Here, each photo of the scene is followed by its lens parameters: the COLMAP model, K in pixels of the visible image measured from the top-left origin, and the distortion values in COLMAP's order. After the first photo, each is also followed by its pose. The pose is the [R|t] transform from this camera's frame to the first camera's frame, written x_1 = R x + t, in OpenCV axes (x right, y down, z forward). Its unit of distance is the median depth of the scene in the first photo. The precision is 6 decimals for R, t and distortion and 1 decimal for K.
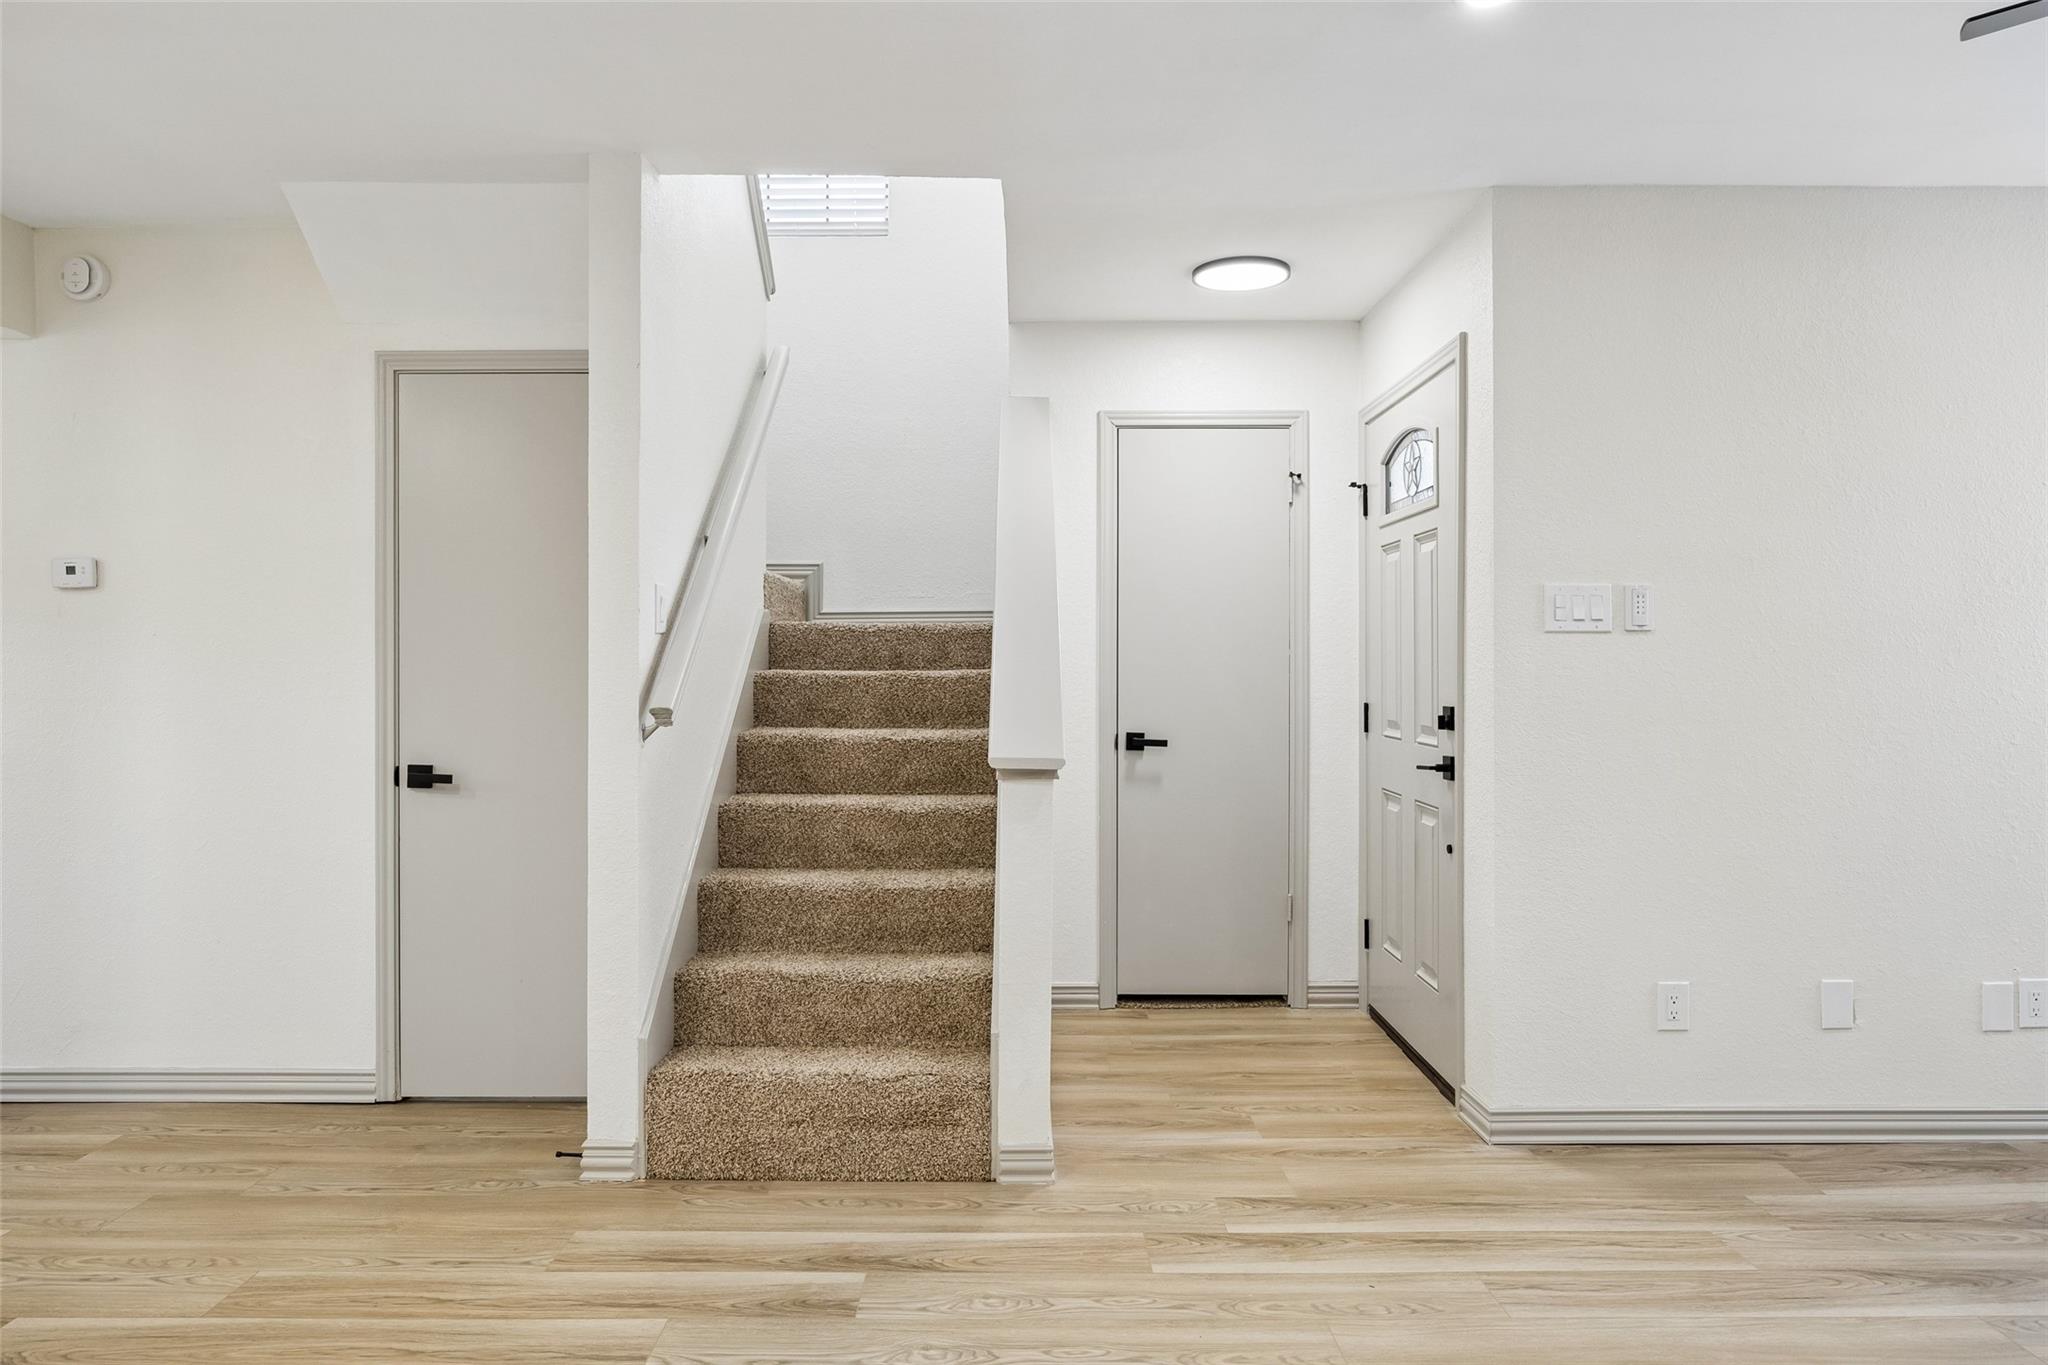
lens RADIAL K [[1242.2, 0, 1016.1], [0, 1242.2, 677.2], [0, 0, 1]] dist [-0.002834, -0.002150]
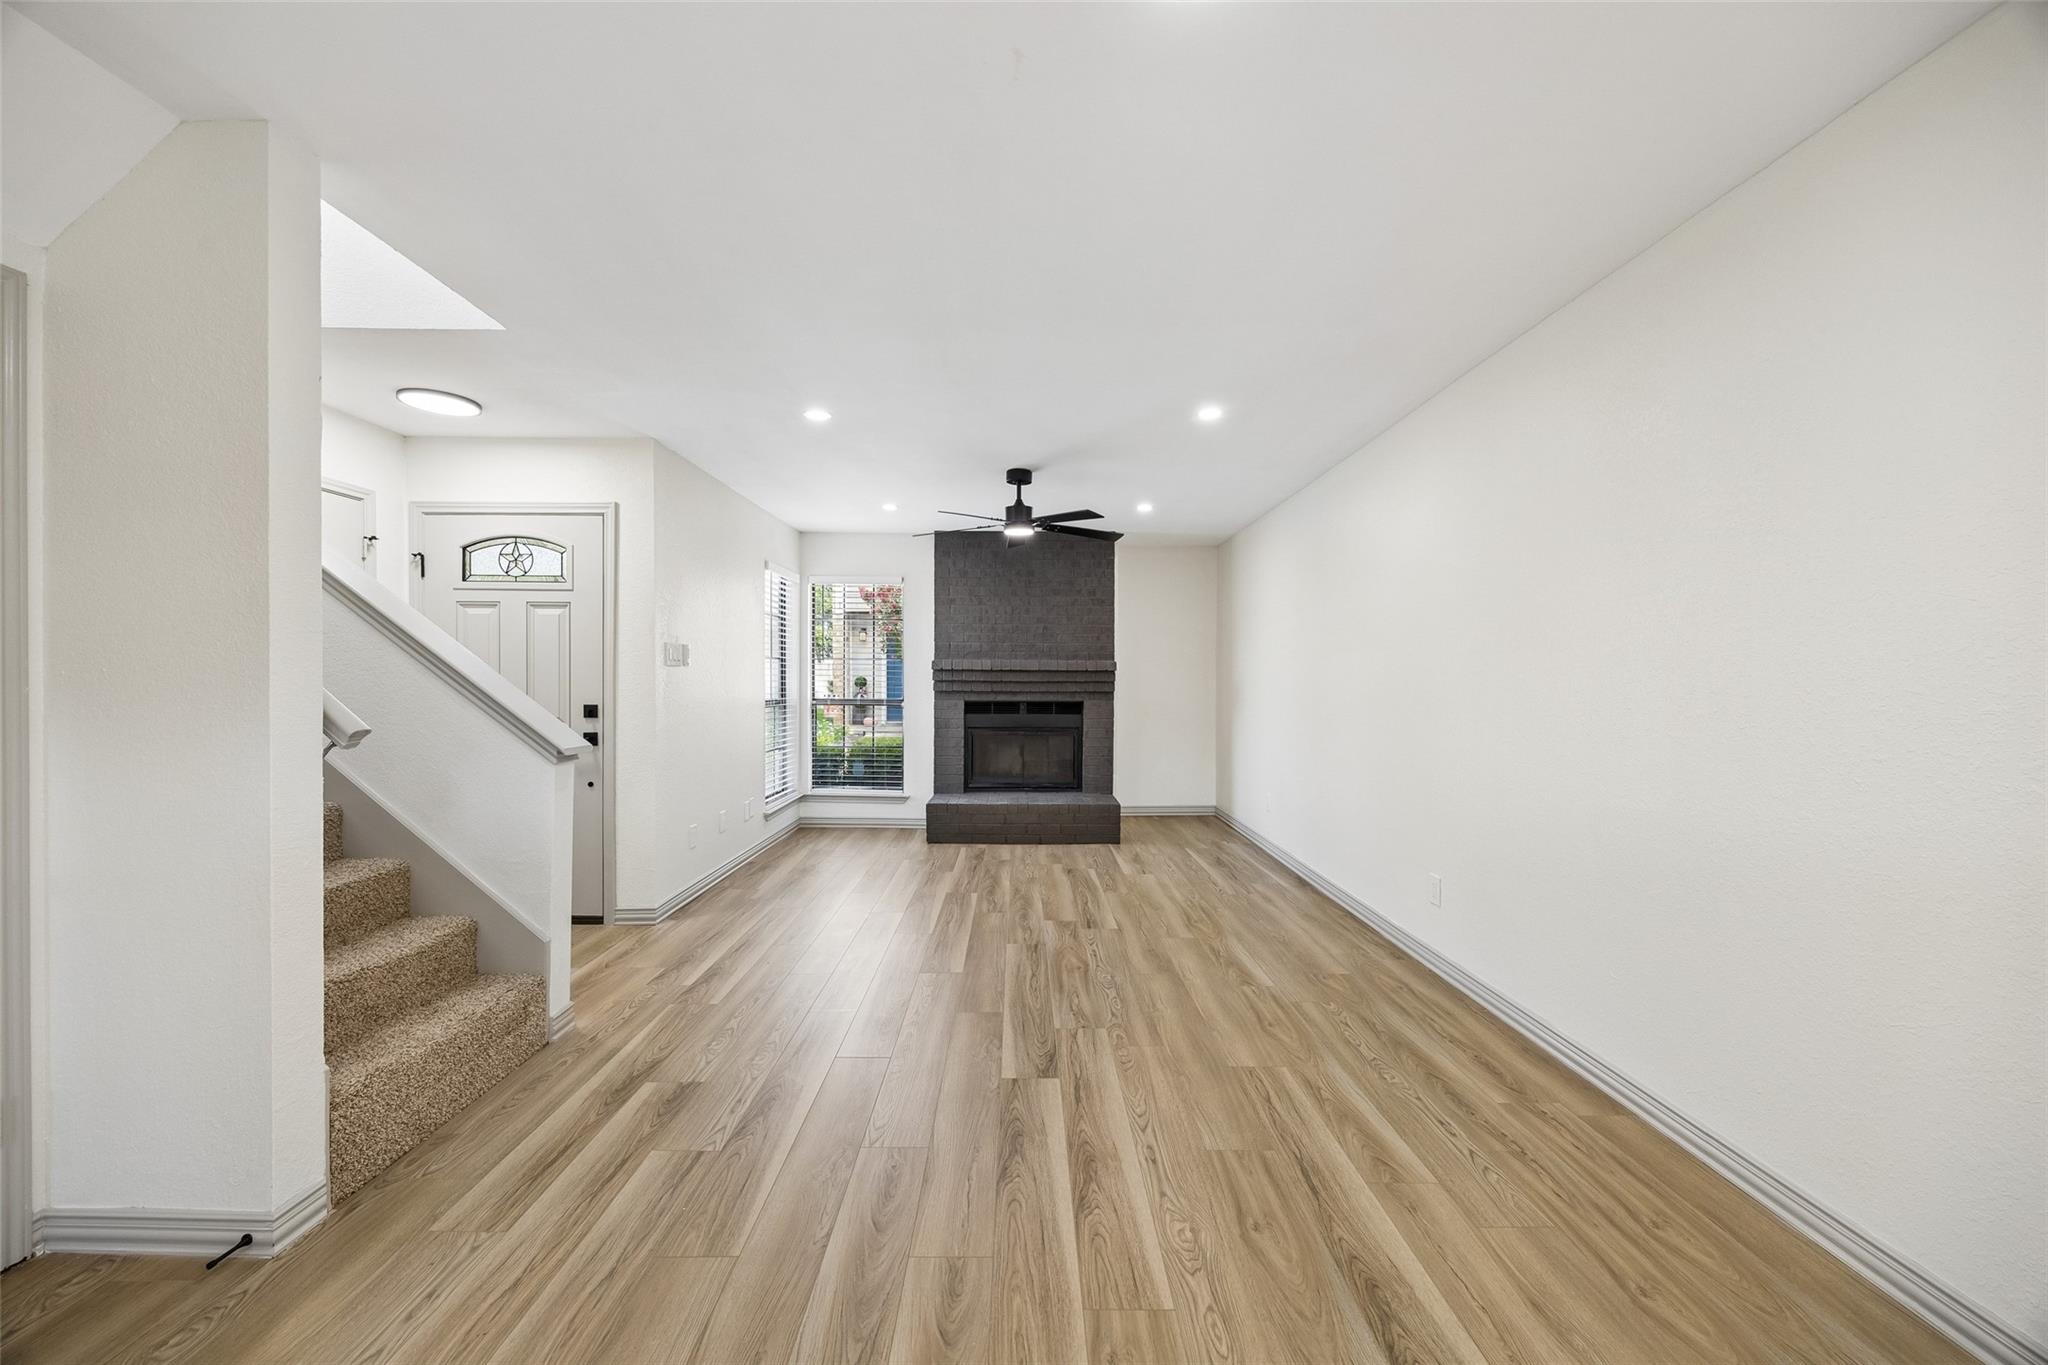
lens RADIAL K [[777.2, 0, 1017.0], [0, 777.2, 683.2], [0, 0, 1]] dist [-0.003770, 0.000712]
pose [[0.001900, -0.006737, 0.999975, -0.894222], [0.001793, 0.999976, 0.006734, -0.015878], [-0.999997, 0.001780, 0.001912, 0.448047]]
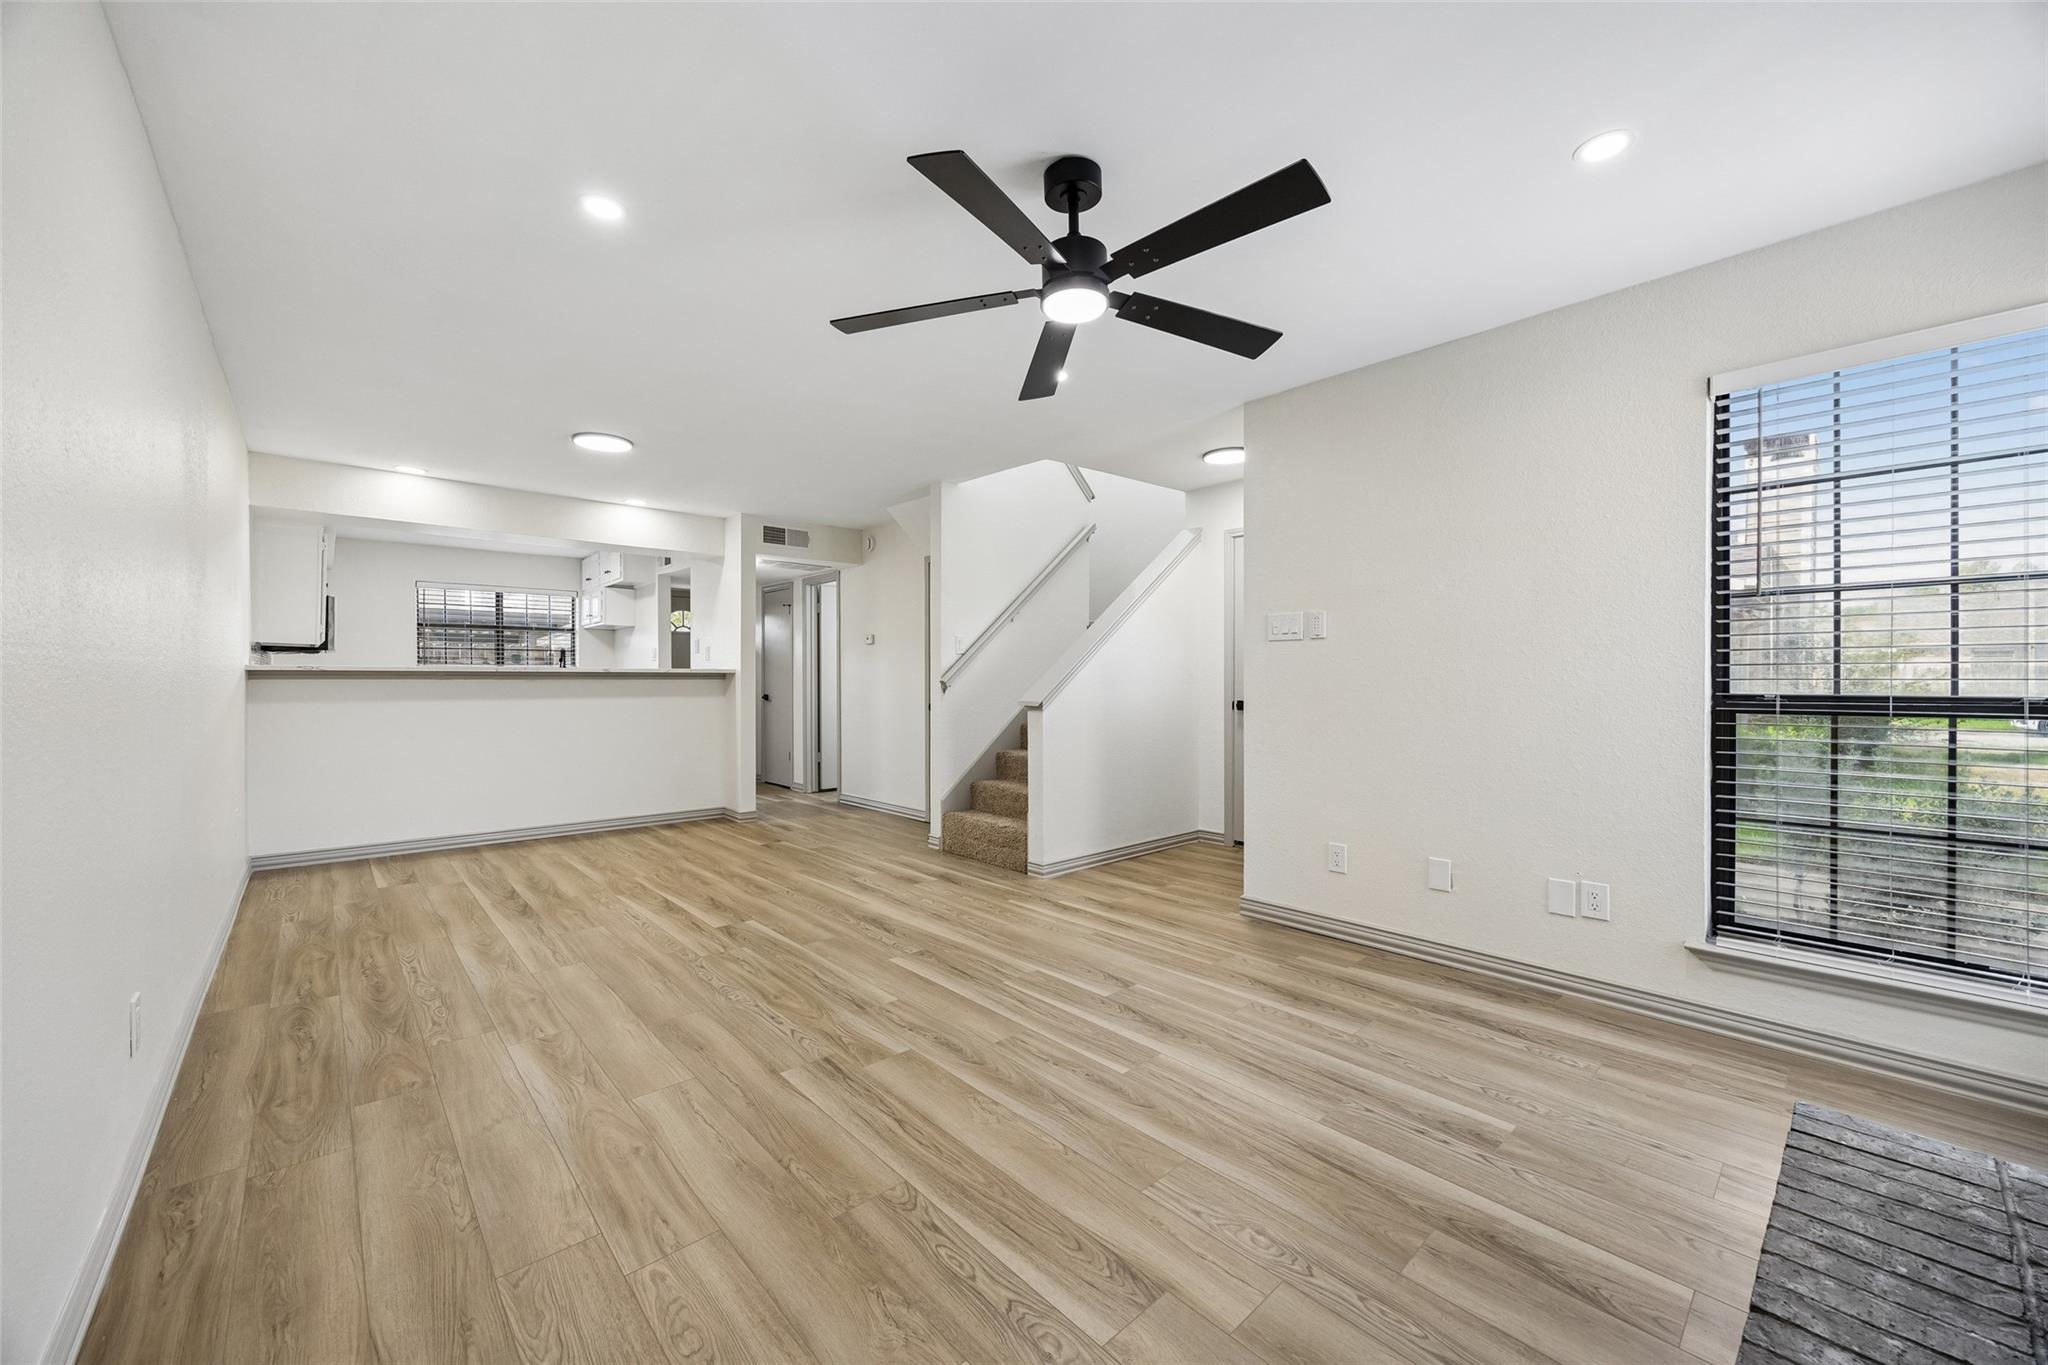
lens RADIAL K [[777.2, 0, 1017.0], [0, 777.2, 683.2], [0, 0, 1]] dist [-0.003770, 0.000712]
pose [[0.671852, 0.003000, -0.740679, 1.083111], [-0.003501, 0.999993, 0.000875, 0.027768], [0.740677, 0.002005, 0.671859, -0.043618]]
